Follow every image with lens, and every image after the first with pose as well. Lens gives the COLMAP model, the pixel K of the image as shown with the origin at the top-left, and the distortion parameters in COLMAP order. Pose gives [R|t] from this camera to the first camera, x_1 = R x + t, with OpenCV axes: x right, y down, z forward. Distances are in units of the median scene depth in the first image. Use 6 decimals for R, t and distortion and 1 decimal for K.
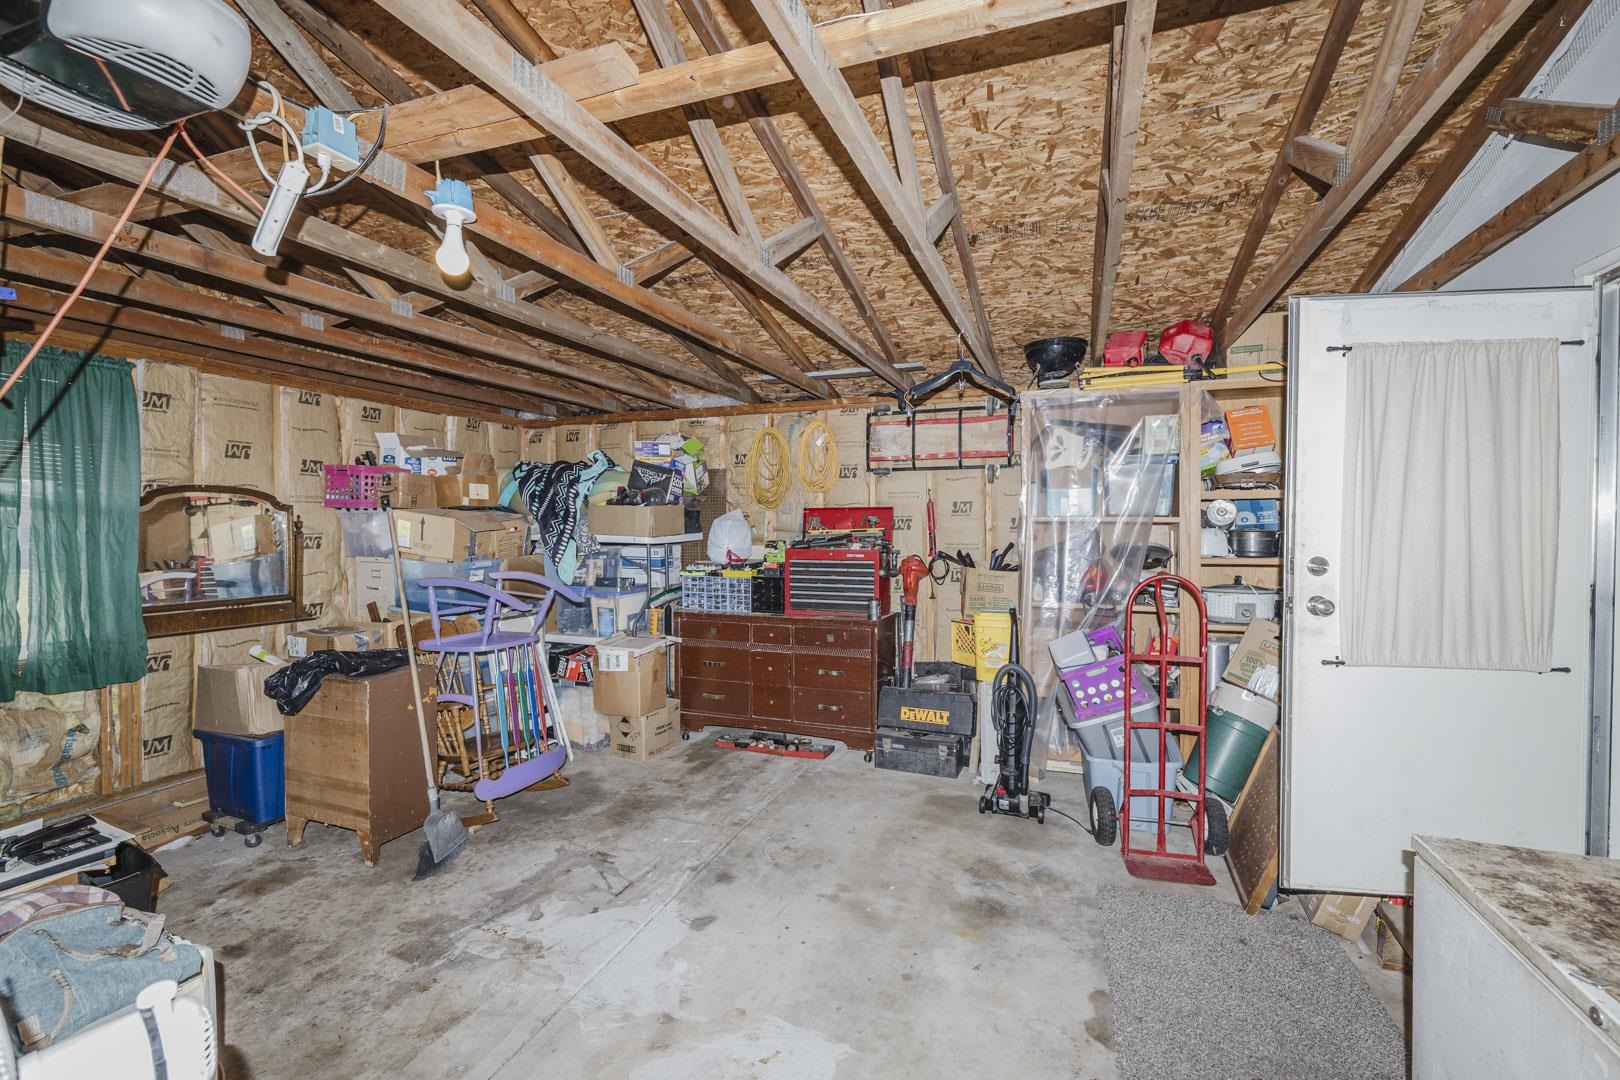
lens RADIAL K [[684.3, 0, 814.5], [0, 684.3, 531.3], [0, 0, 1]] dist [-0.002729, -0.000379]
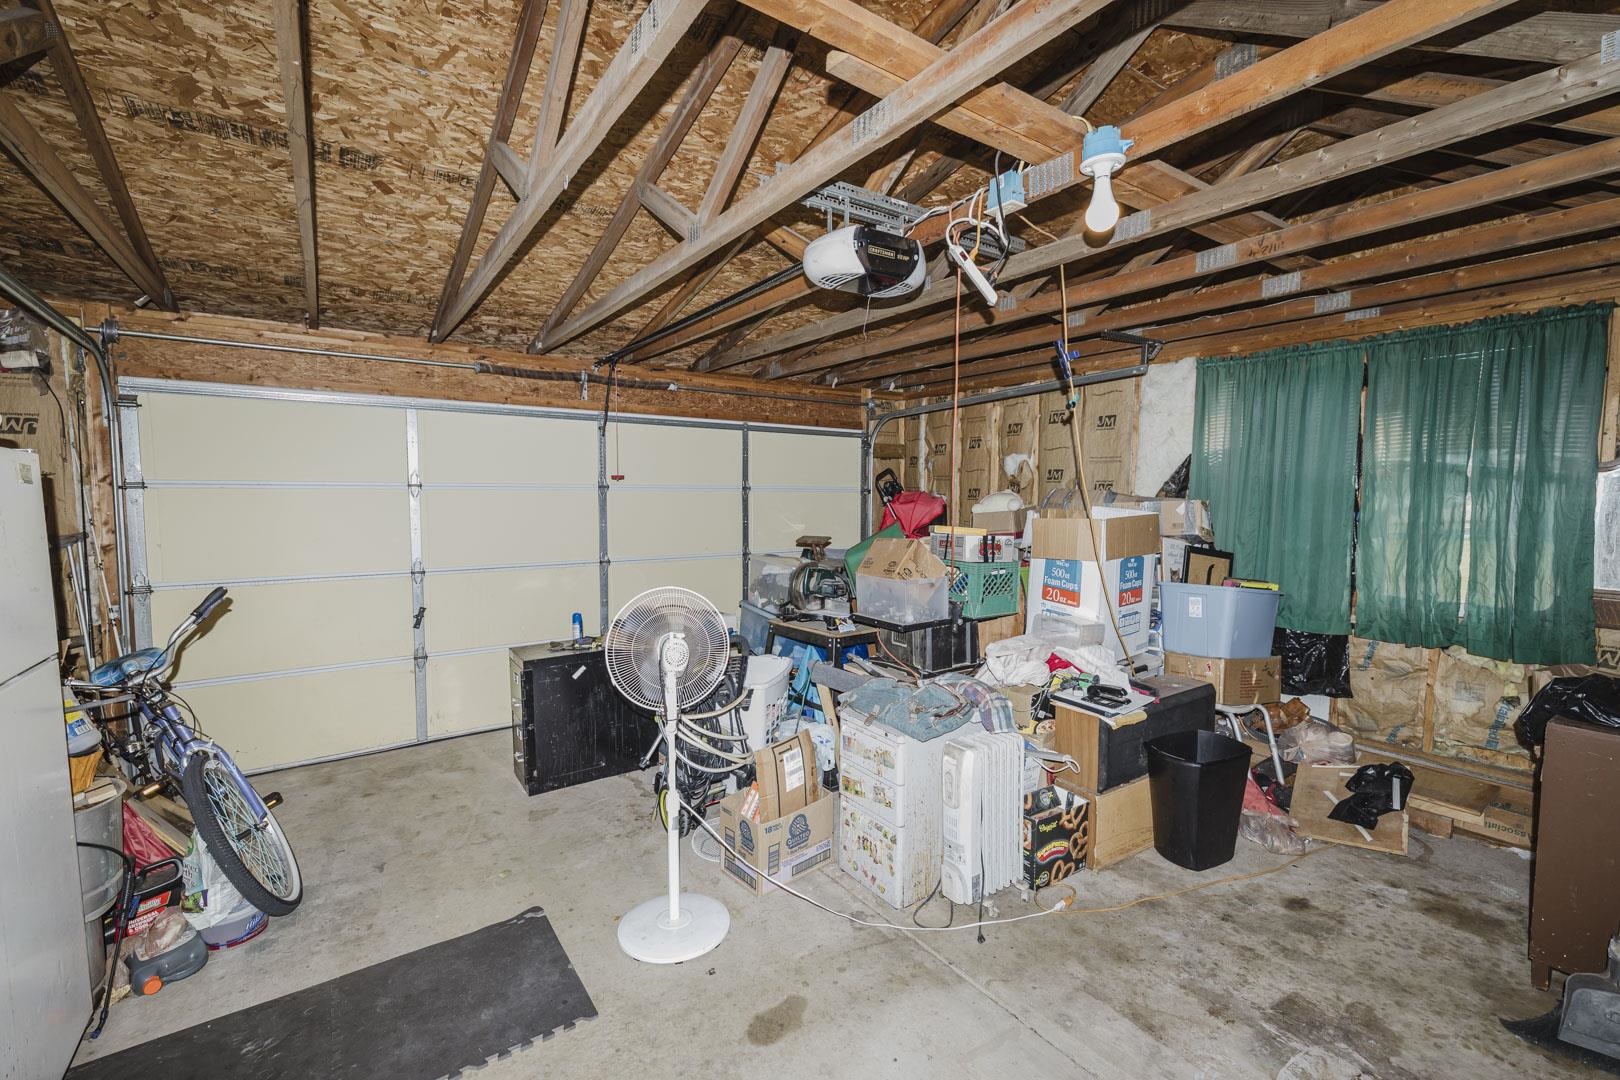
lens RADIAL K [[684.3, 0, 810.4], [0, 684.3, 538.0], [0, 0, 1]] dist [-0.002729, -0.000379]
pose [[-0.538381, 0.067265, -0.840013, 0.470883], [-0.017384, 0.995711, 0.090875, -0.027971], [0.842522, 0.063528, -0.534902, 1.092417]]
